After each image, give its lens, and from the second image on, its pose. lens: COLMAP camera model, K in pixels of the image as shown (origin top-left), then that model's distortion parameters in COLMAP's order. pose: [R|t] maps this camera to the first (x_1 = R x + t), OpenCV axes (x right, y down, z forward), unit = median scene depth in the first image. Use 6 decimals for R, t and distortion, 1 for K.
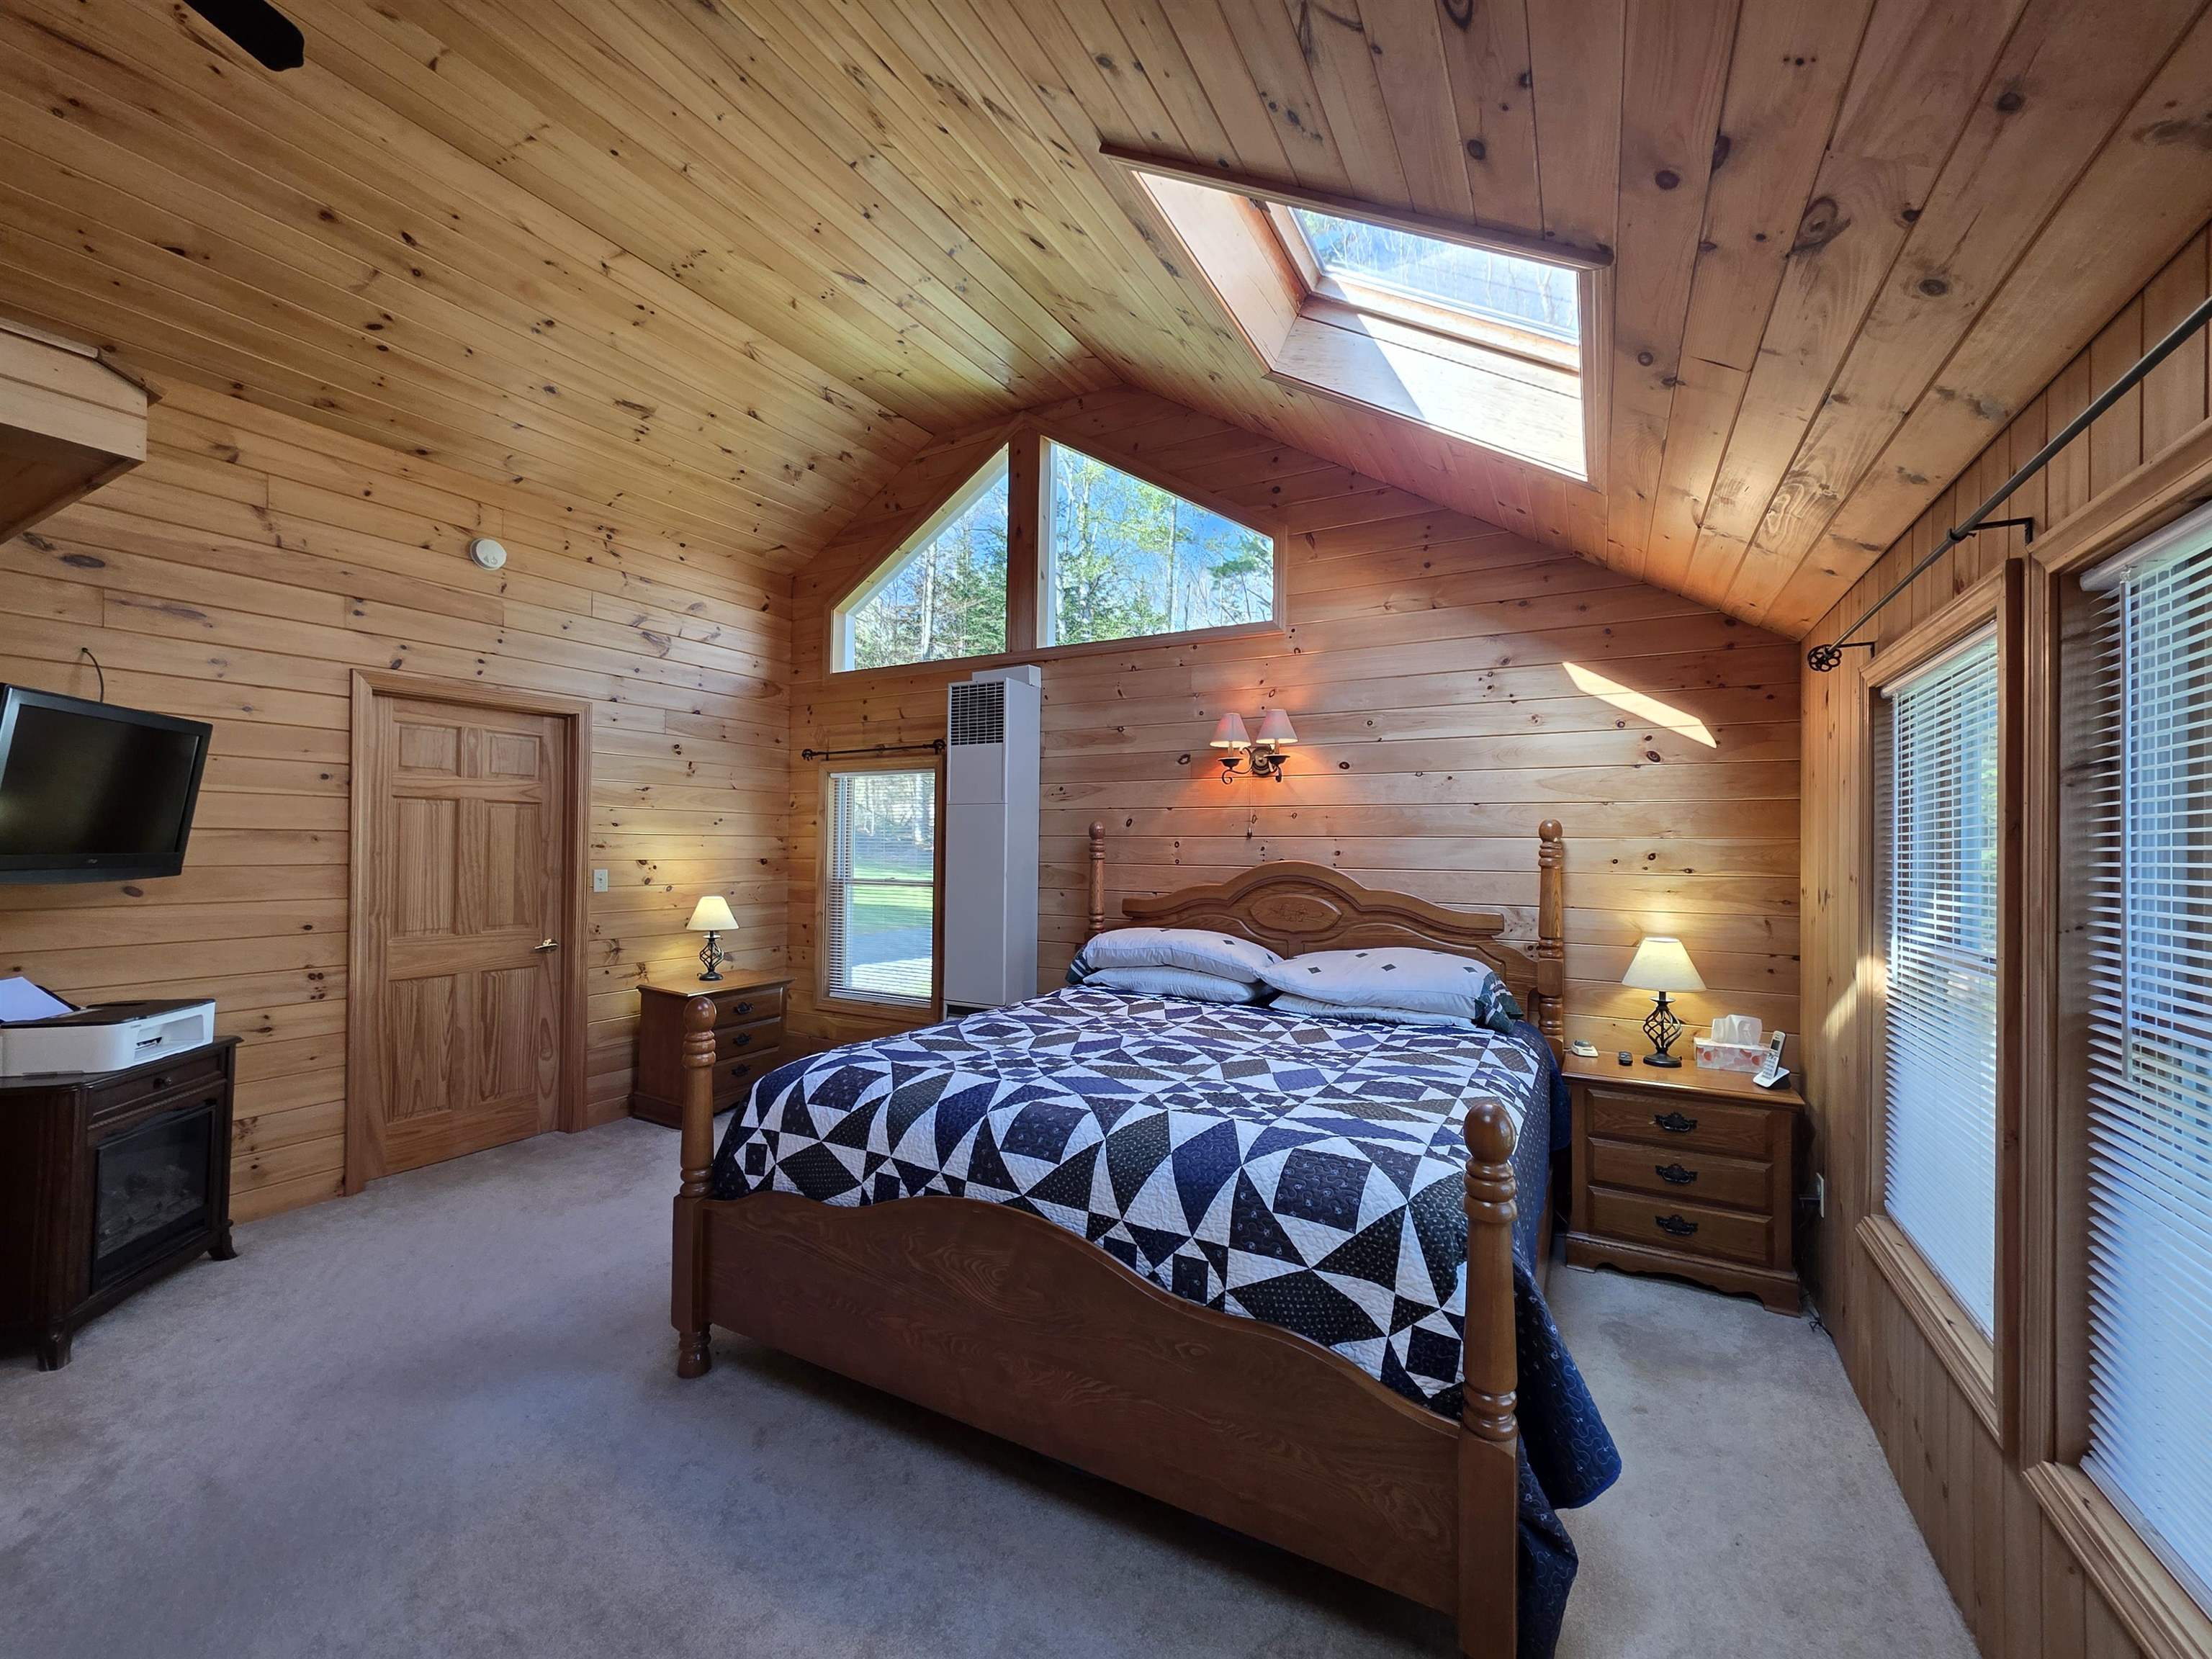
lens RADIAL K [[879.6, 0, 1122.3], [0, 879.6, 835.6], [0, 0, 1]] dist [0.000108, -0.000303]
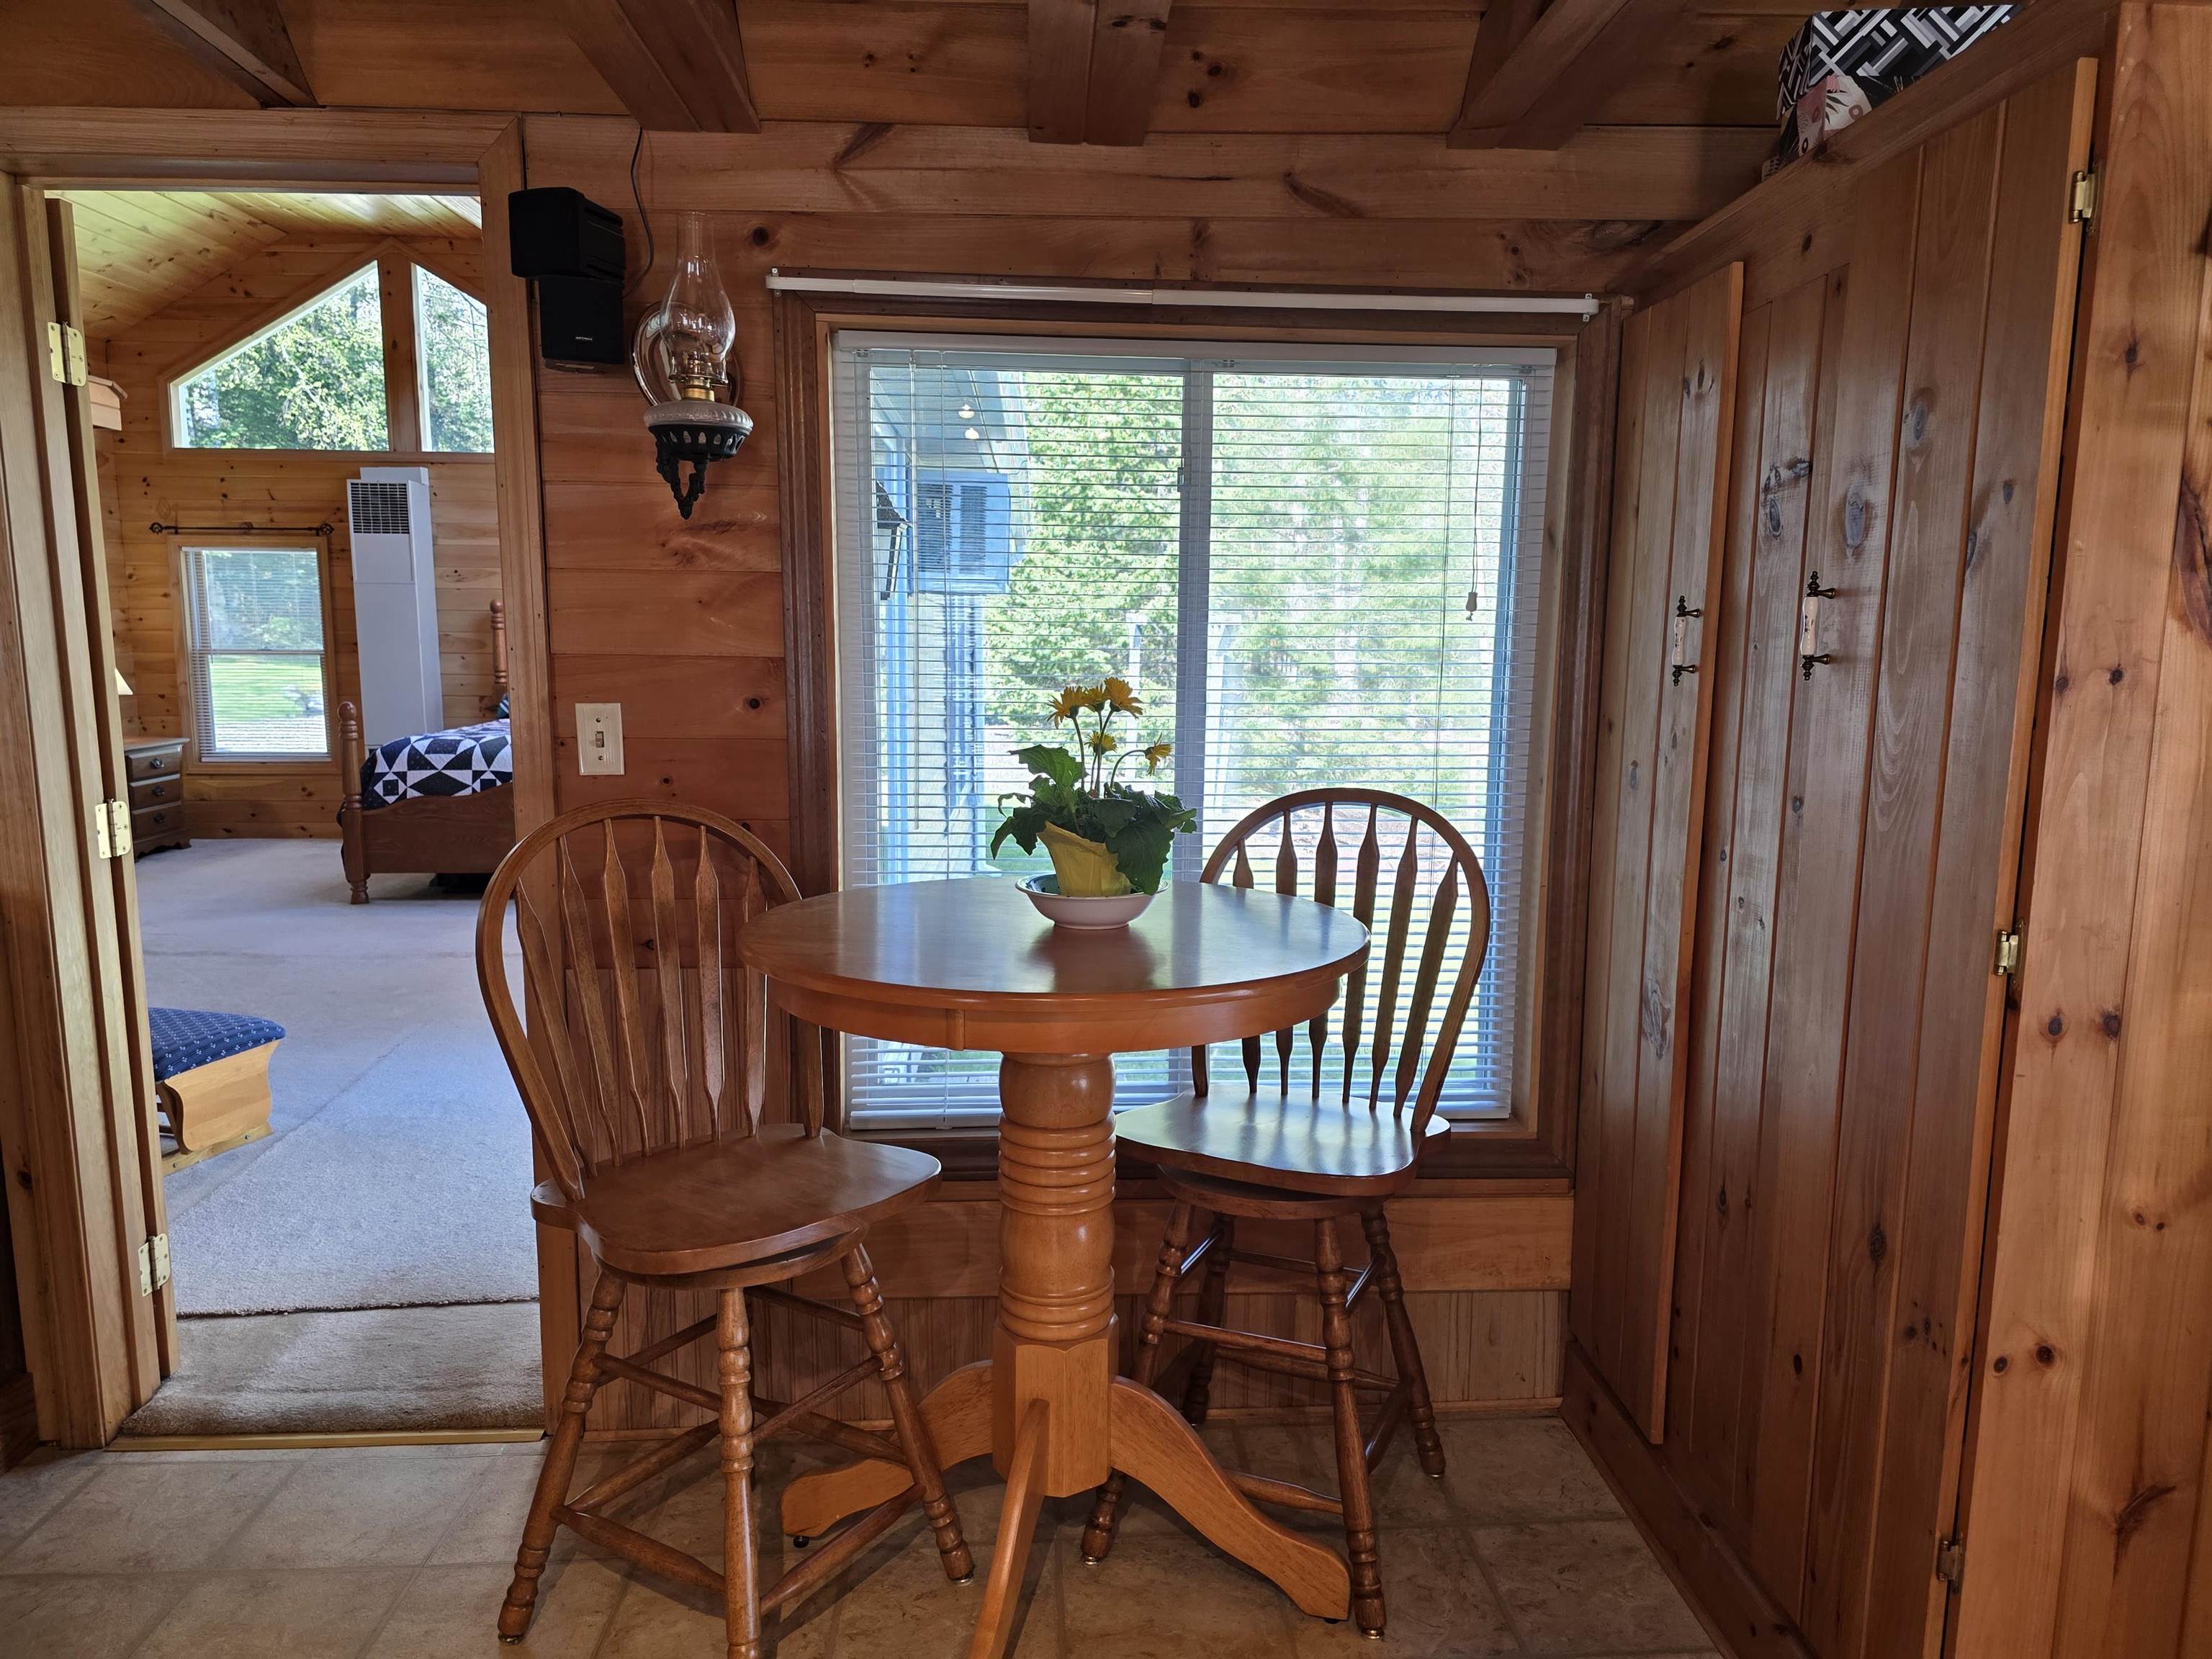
lens RADIAL K [[1486.8, 0, 1120.6], [0, 1486.8, 844.2], [0, 0, 1]] dist [0.019809, -0.007762]
pose [[0.848197, -0.078955, 0.523763, -0.394064], [-0.005357, 0.987499, 0.157536, -0.010139], [-0.529654, -0.136427, 0.837171, -1.265549]]
